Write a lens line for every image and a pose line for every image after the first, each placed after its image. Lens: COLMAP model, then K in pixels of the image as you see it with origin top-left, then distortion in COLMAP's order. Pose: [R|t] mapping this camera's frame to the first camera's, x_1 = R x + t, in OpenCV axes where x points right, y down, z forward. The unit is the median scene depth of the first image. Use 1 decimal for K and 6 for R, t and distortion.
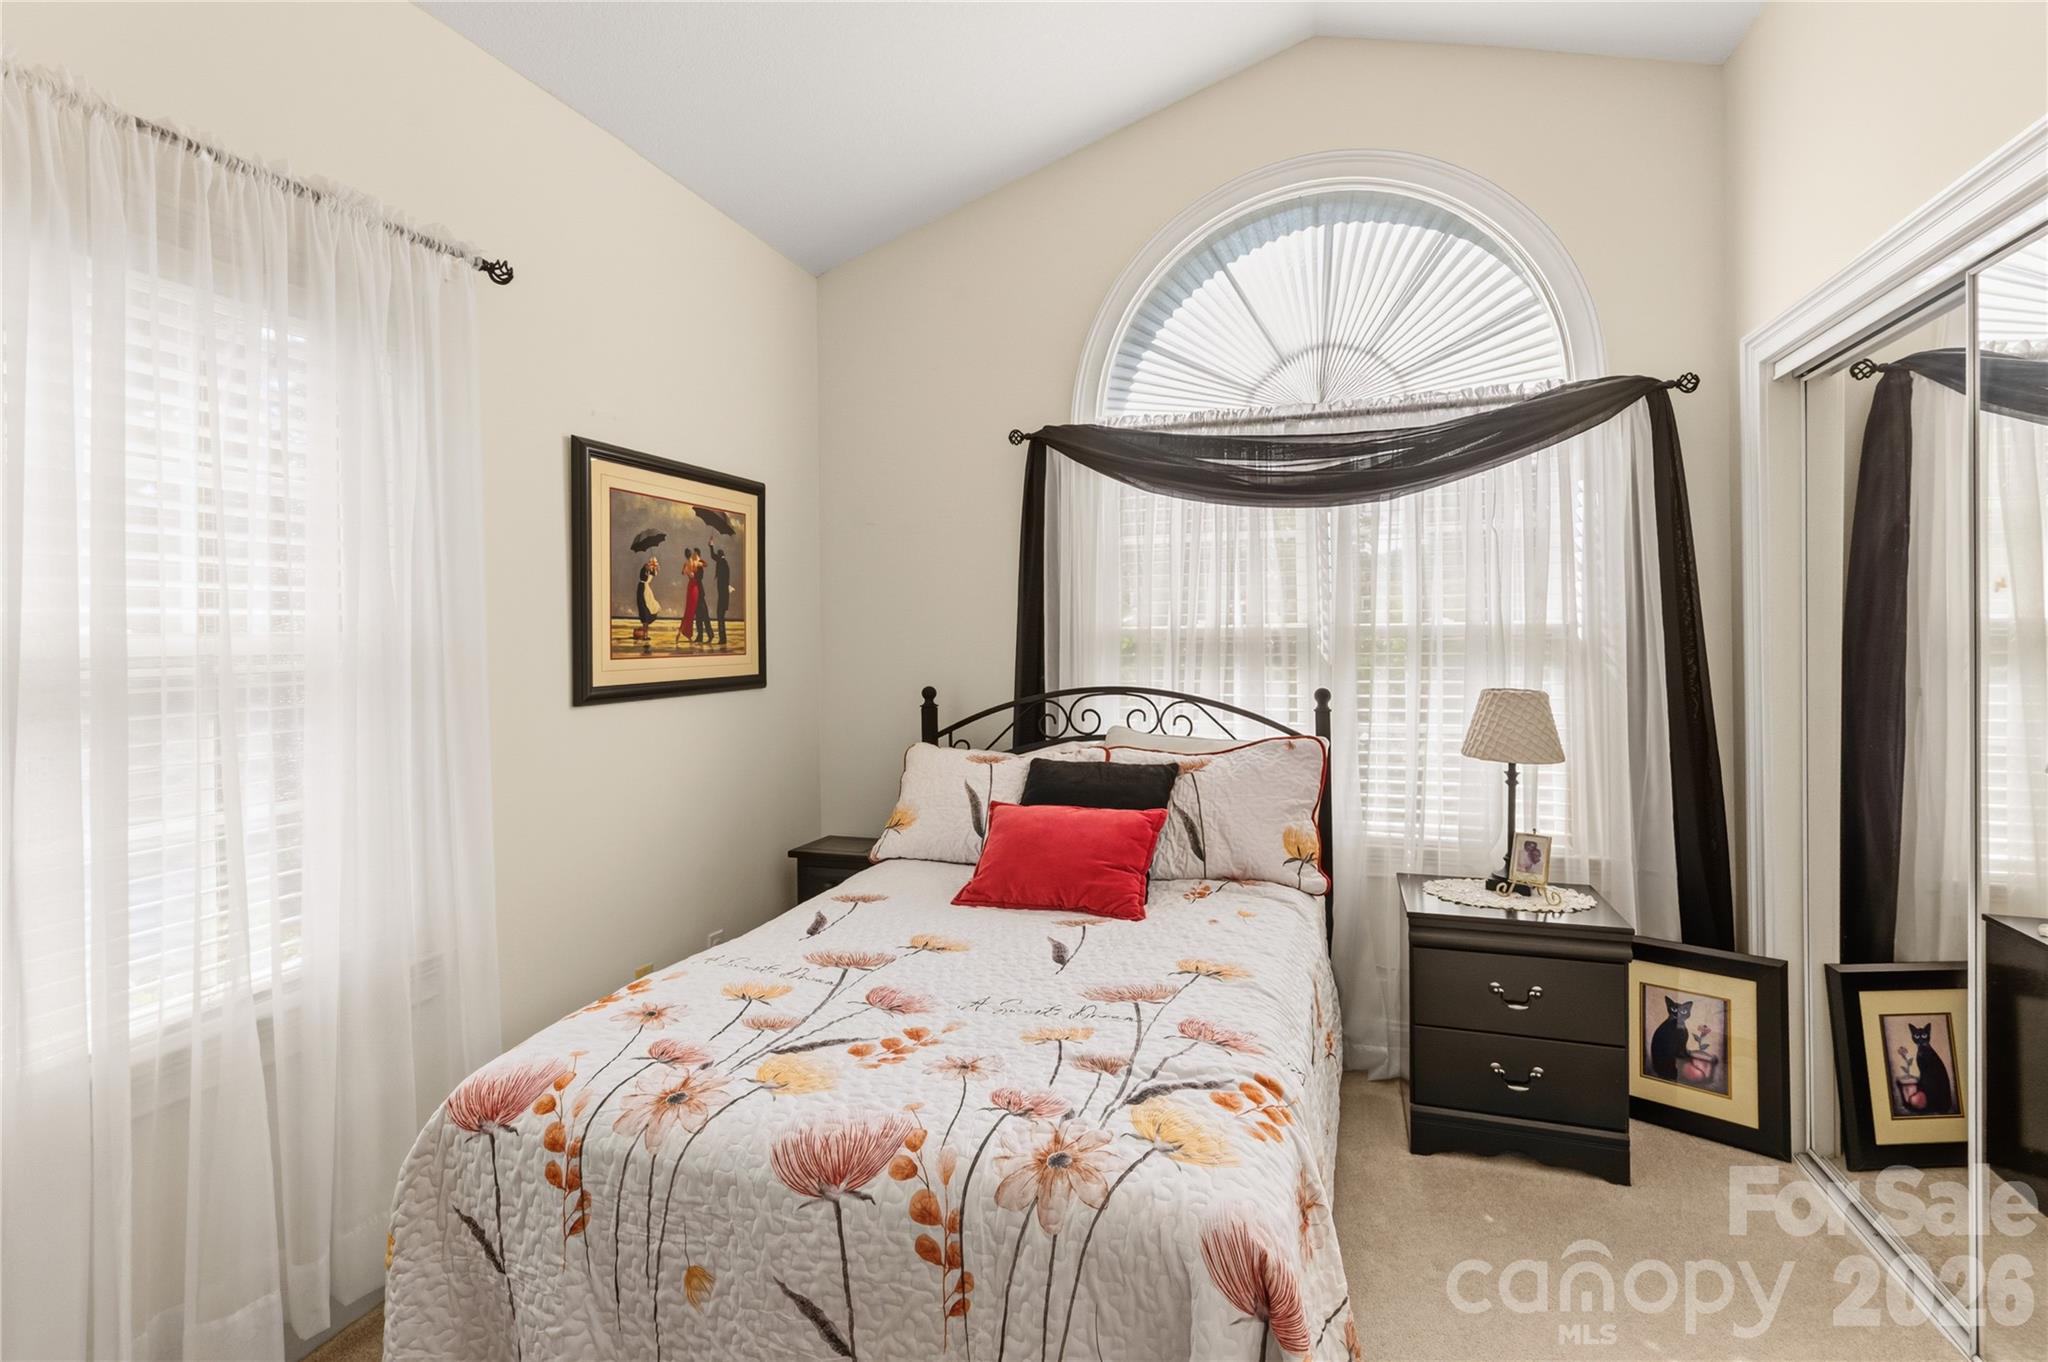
lens RADIAL K [[865.3, 0, 1095.1], [0, 865.3, 664.8], [0, 0, 1]] dist [0.006209, 0.000233]
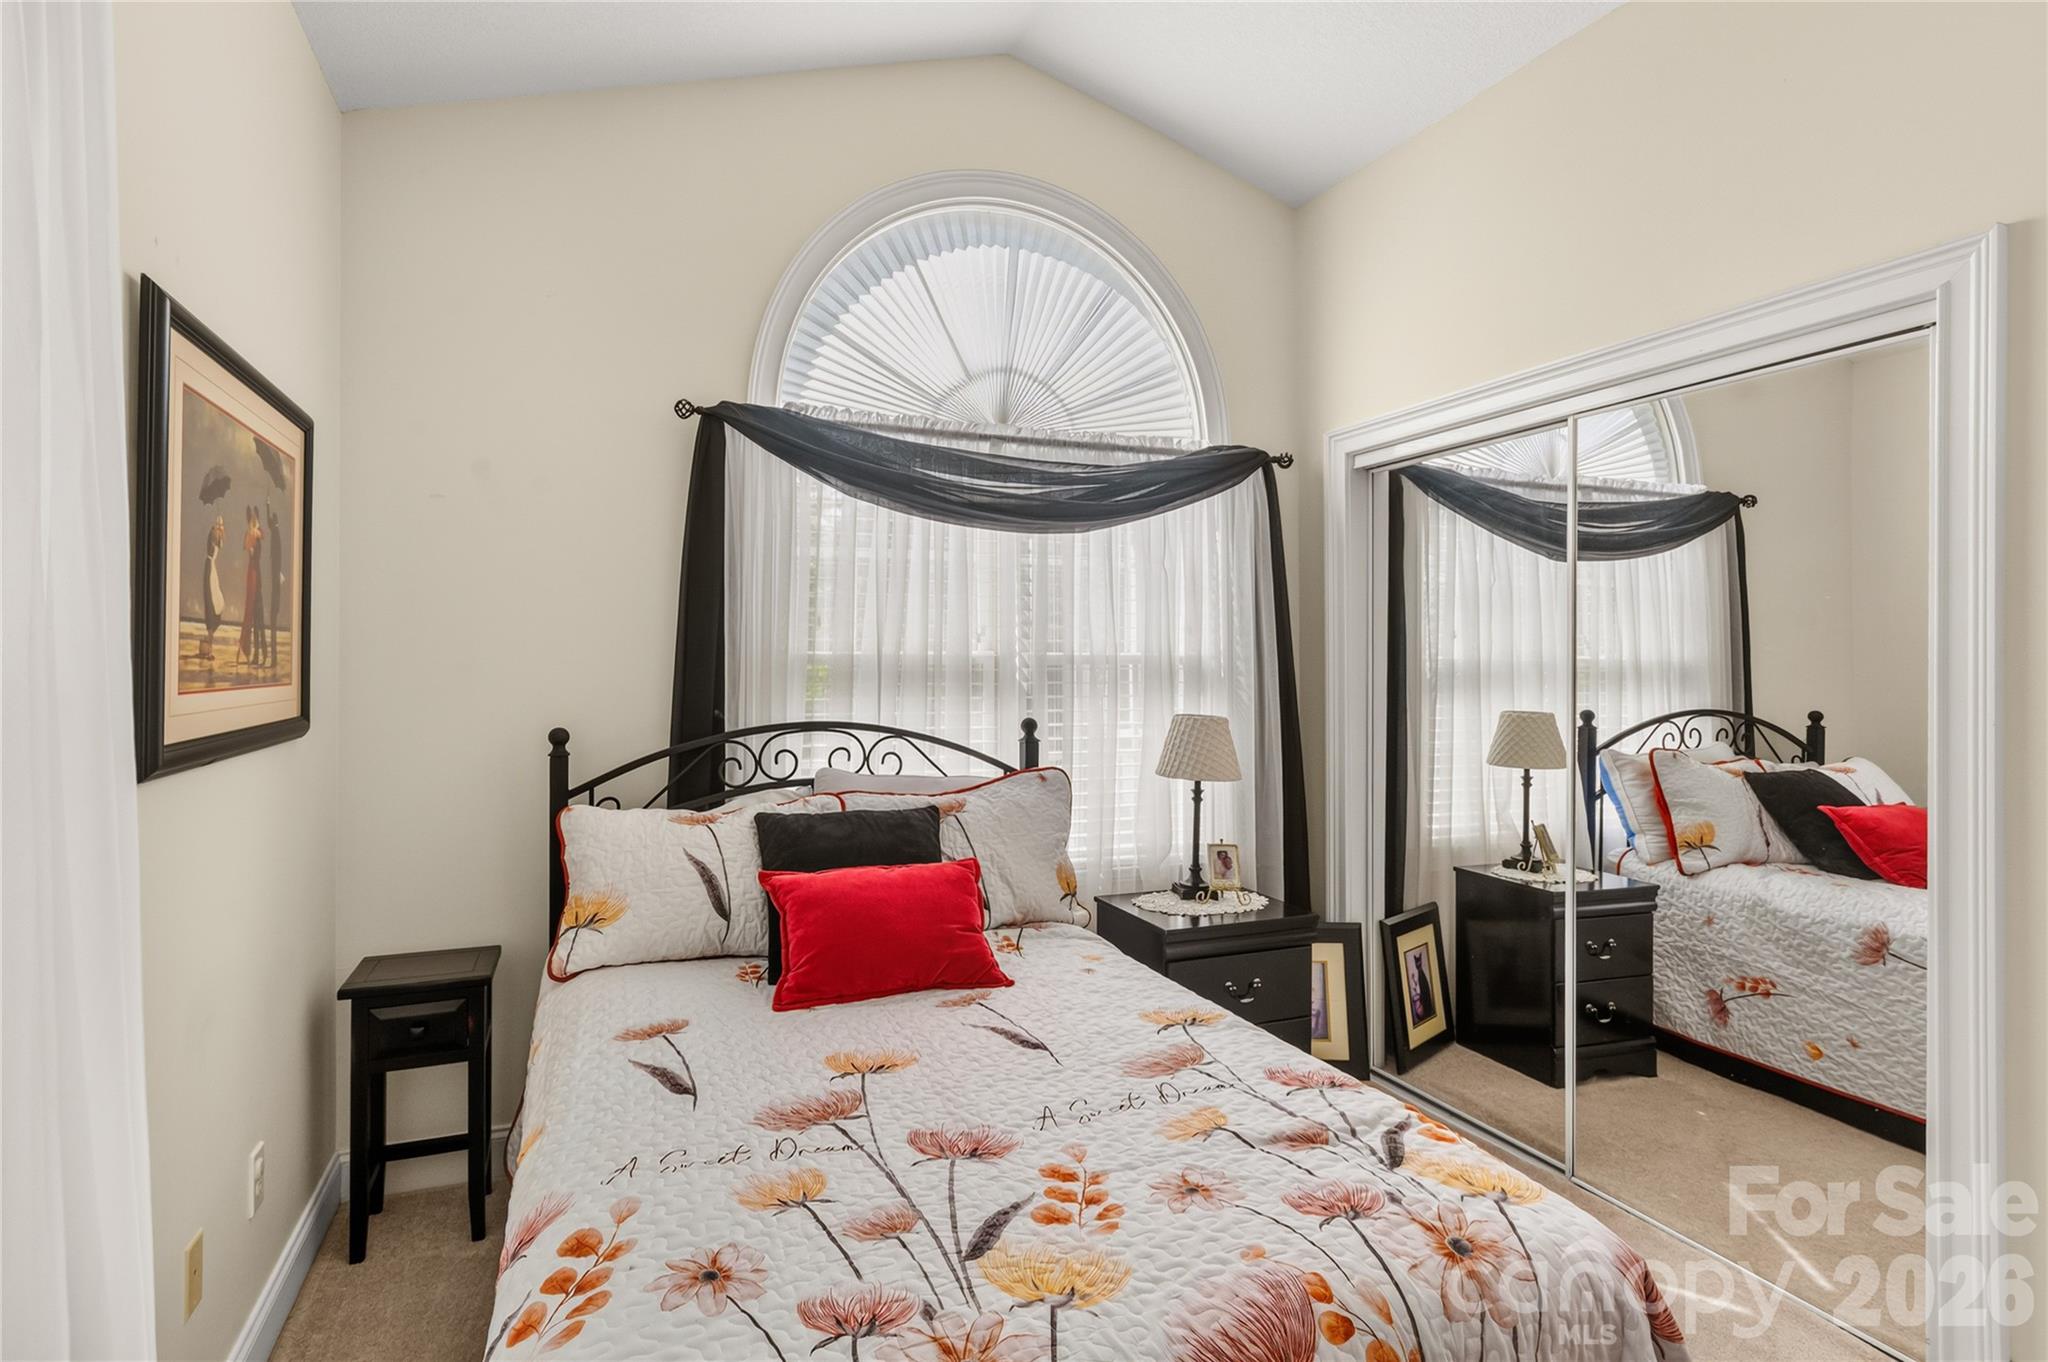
lens RADIAL K [[900.8, 0, 1019.2], [0, 900.8, 681.6], [0, 0, 1]] dist [0.002366, -0.000293]
pose [[0.825473, -0.000723, 0.564442, -0.357895], [0.008949, 0.999890, -0.011807, -0.002077], [-0.564371, 0.014798, 0.825388, 0.181874]]
